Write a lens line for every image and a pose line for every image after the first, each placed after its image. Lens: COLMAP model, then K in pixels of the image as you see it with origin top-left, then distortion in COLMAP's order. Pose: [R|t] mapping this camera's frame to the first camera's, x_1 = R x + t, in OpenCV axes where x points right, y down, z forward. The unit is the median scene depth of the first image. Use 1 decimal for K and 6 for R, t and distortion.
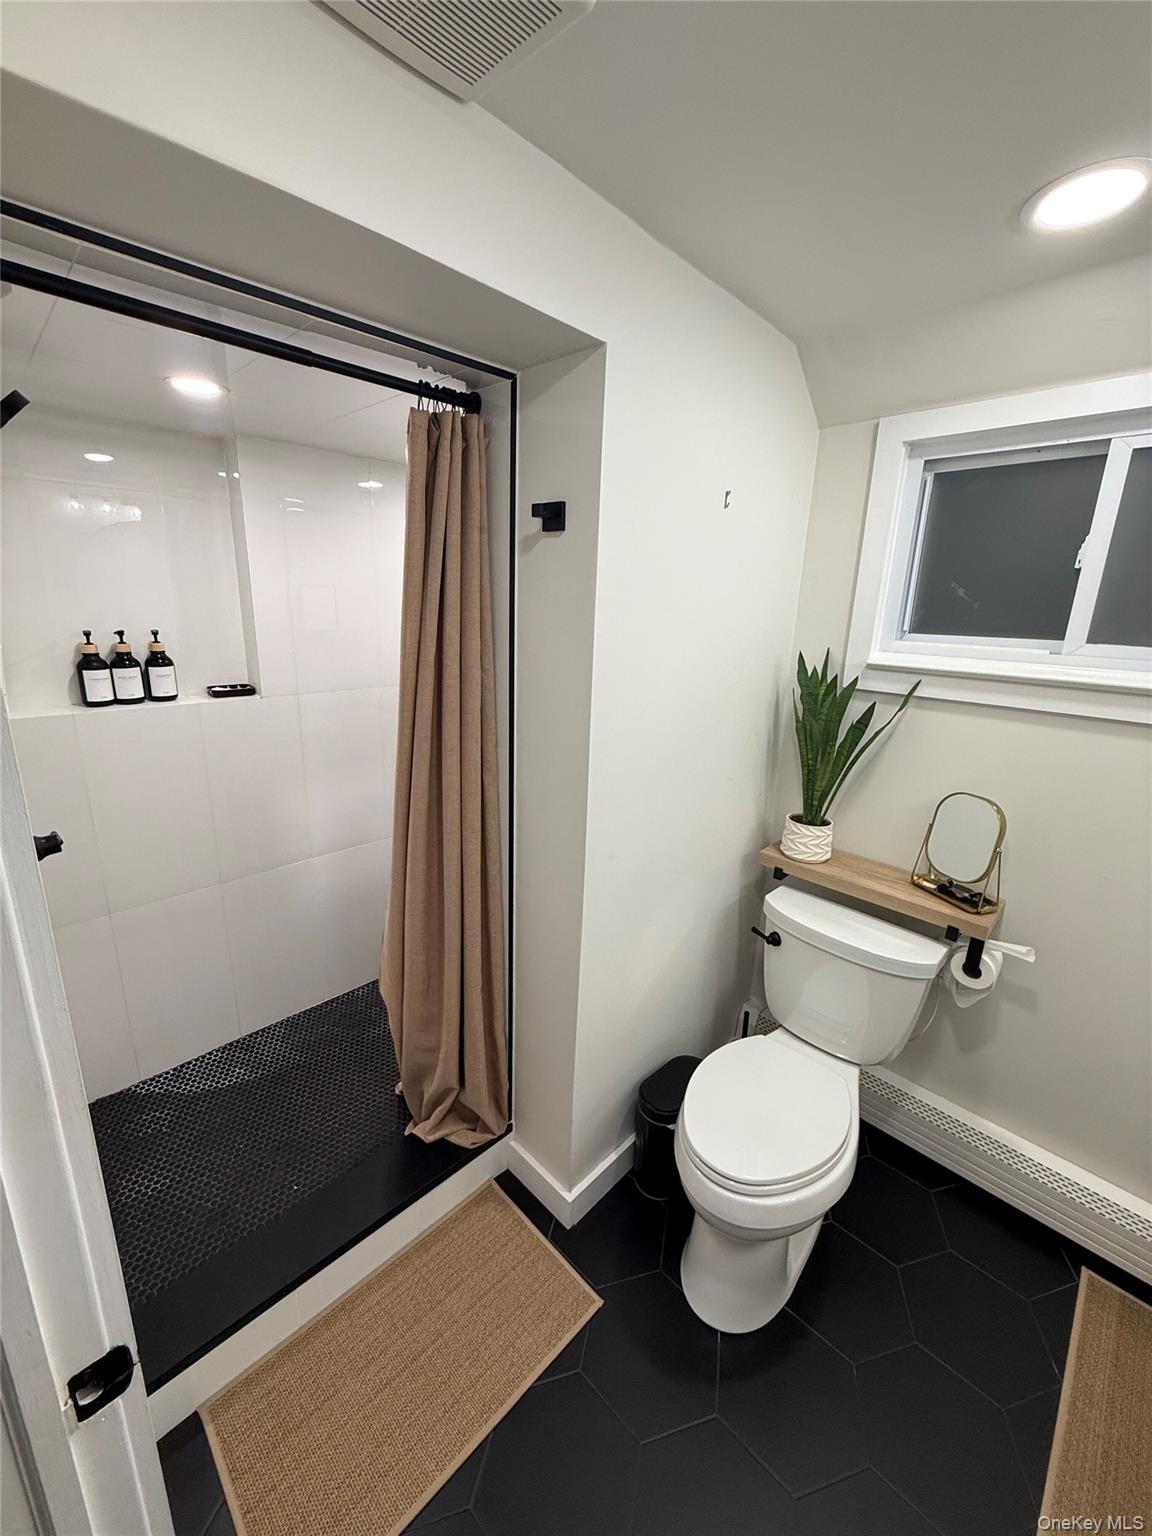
lens RADIAL K [[612.5, 0, 576.0], [0, 612.5, 768.0], [0, 0, 1]] dist [0.000755, 0.000150]
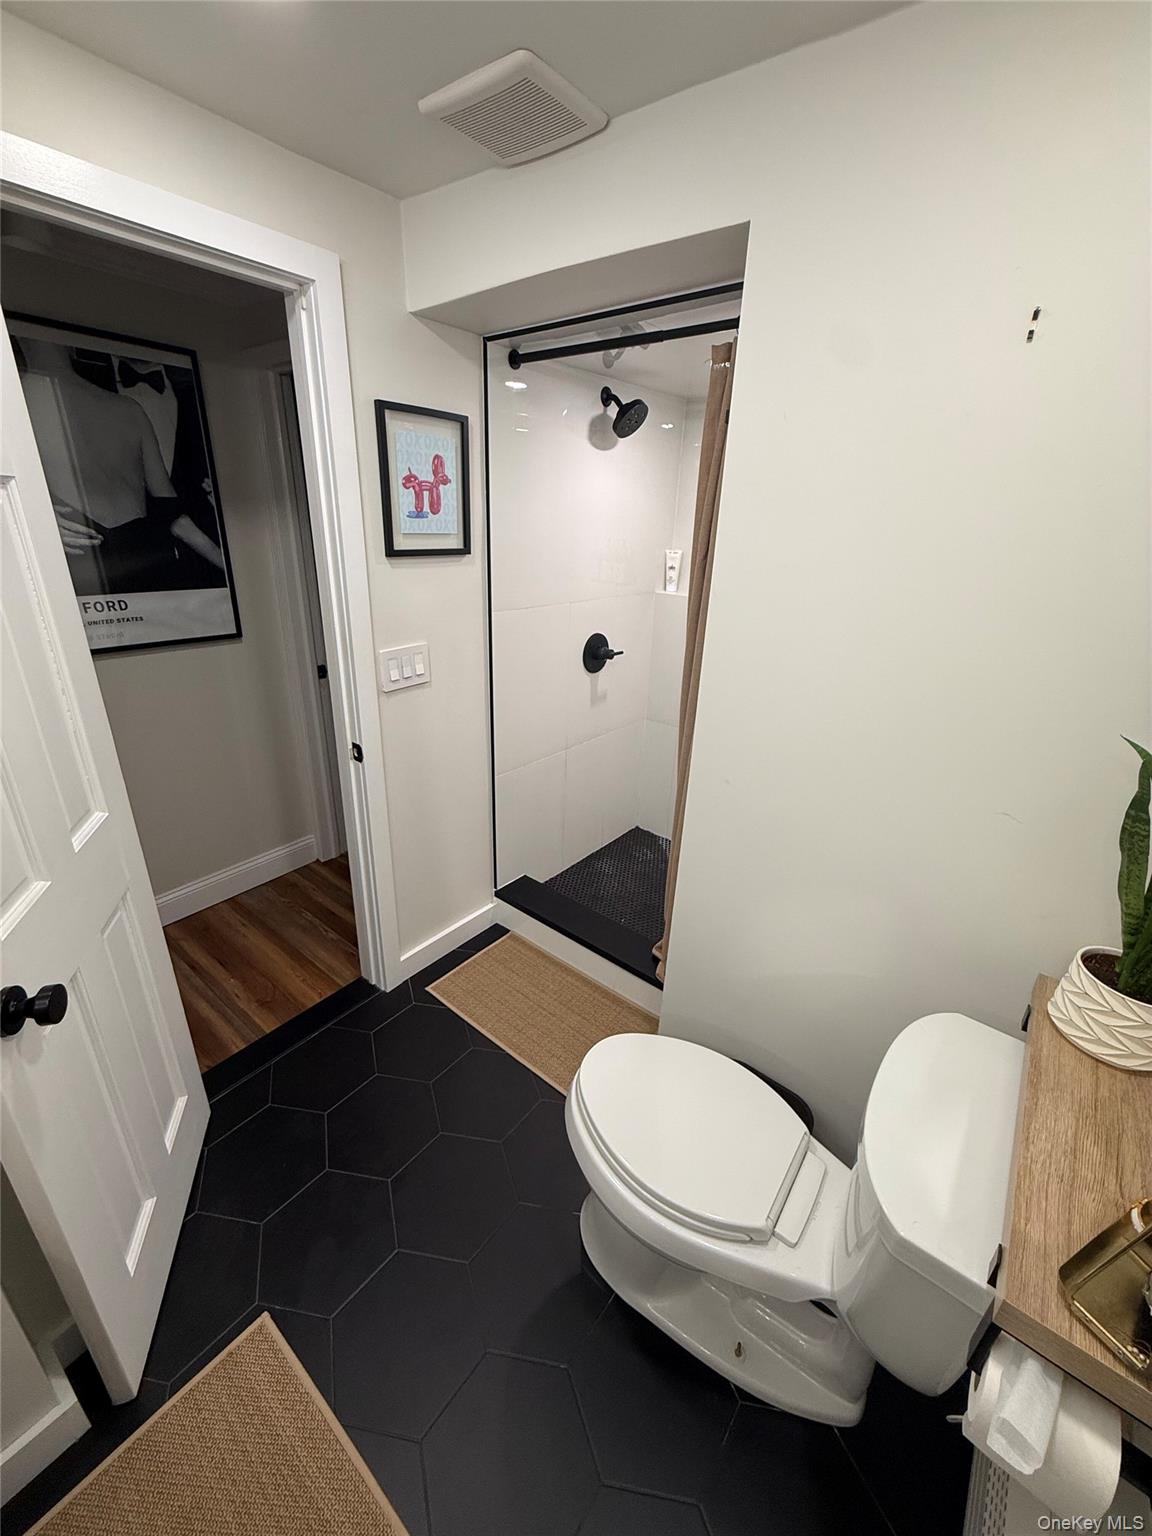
lens RADIAL K [[612.5, 0, 576.0], [0, 612.5, 768.0], [0, 0, 1]] dist [0.000755, 0.000150]
pose [[0.113869, 0.363297, -0.924689, 0.820553], [-0.301780, 0.899413, 0.316205, -0.095886], [0.946553, 0.243047, 0.212051, 0.503985]]
